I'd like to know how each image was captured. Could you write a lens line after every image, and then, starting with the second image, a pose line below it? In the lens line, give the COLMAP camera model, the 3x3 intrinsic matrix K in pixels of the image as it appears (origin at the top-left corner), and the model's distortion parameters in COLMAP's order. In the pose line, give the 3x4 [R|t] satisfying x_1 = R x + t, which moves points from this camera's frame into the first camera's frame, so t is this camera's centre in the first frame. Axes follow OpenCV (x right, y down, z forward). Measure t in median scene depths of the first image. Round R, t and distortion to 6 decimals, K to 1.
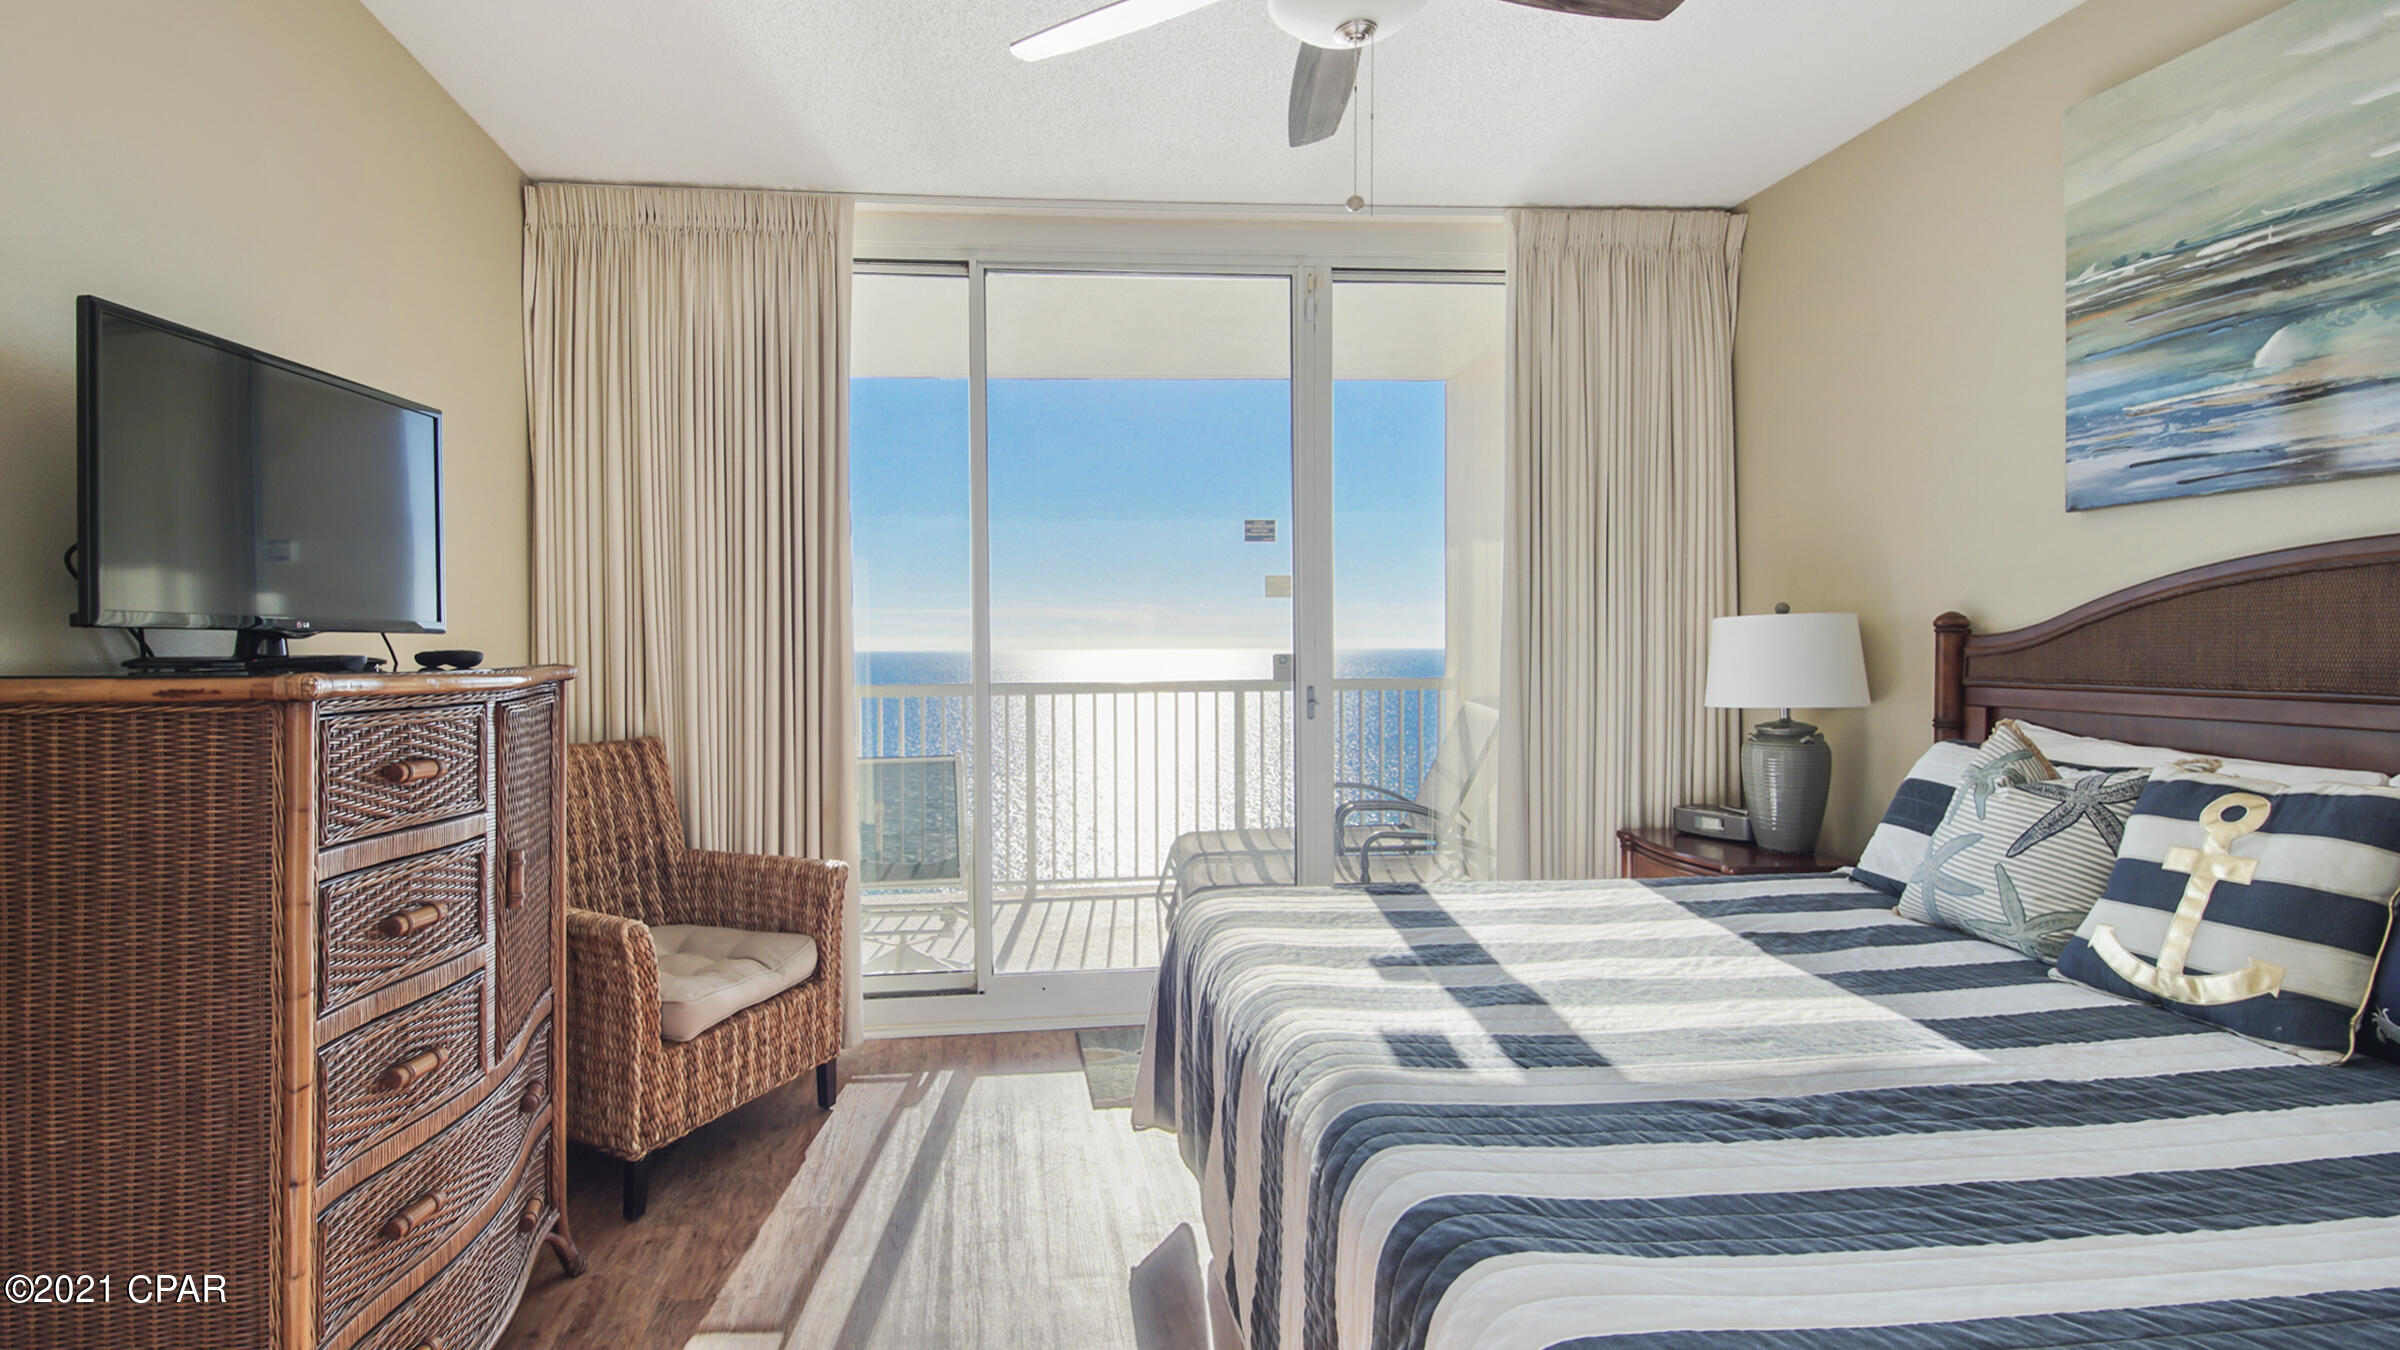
lens RADIAL K [[1156.7, 0, 1216.1], [0, 1156.7, 645.5], [0, 0, 1]] dist [-0.000072, -0.000784]
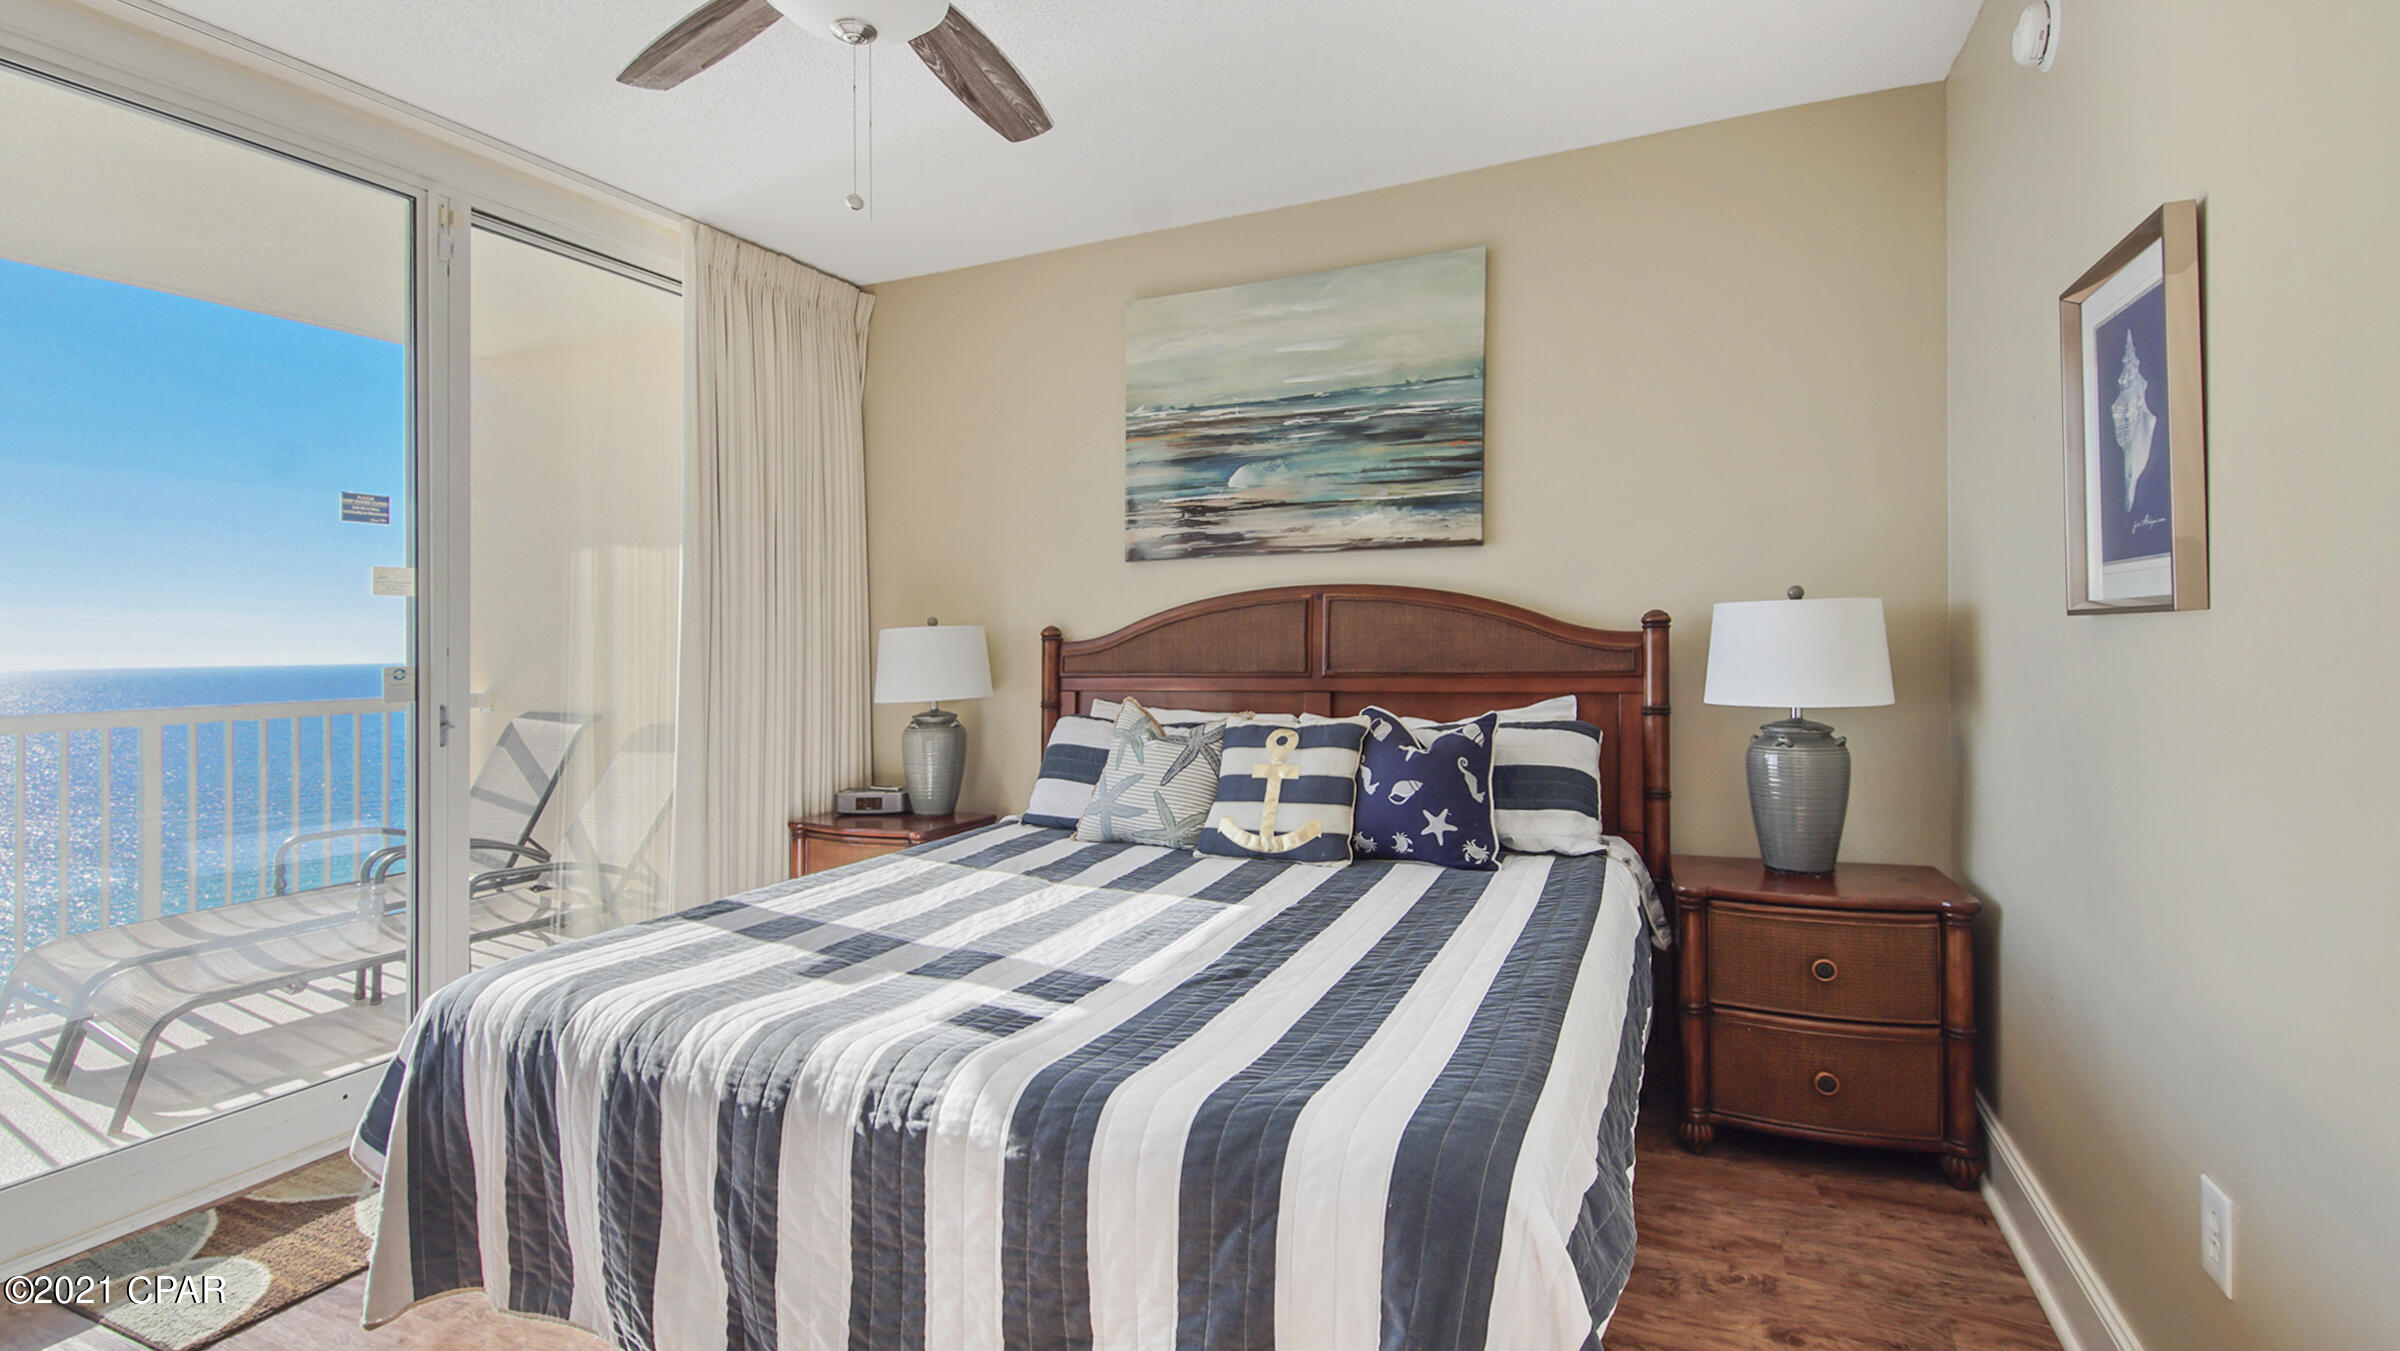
lens RADIAL K [[968.3, 0, 1269.1], [0, 968.3, 640.8], [0, 0, 1]] dist [0.000847, -0.000010]
pose [[0.501959, 0.001924, 0.864889, -0.353907], [0.013743, 0.999854, -0.010200, 0.007041], [-0.864782, 0.017006, 0.501859, 0.237776]]
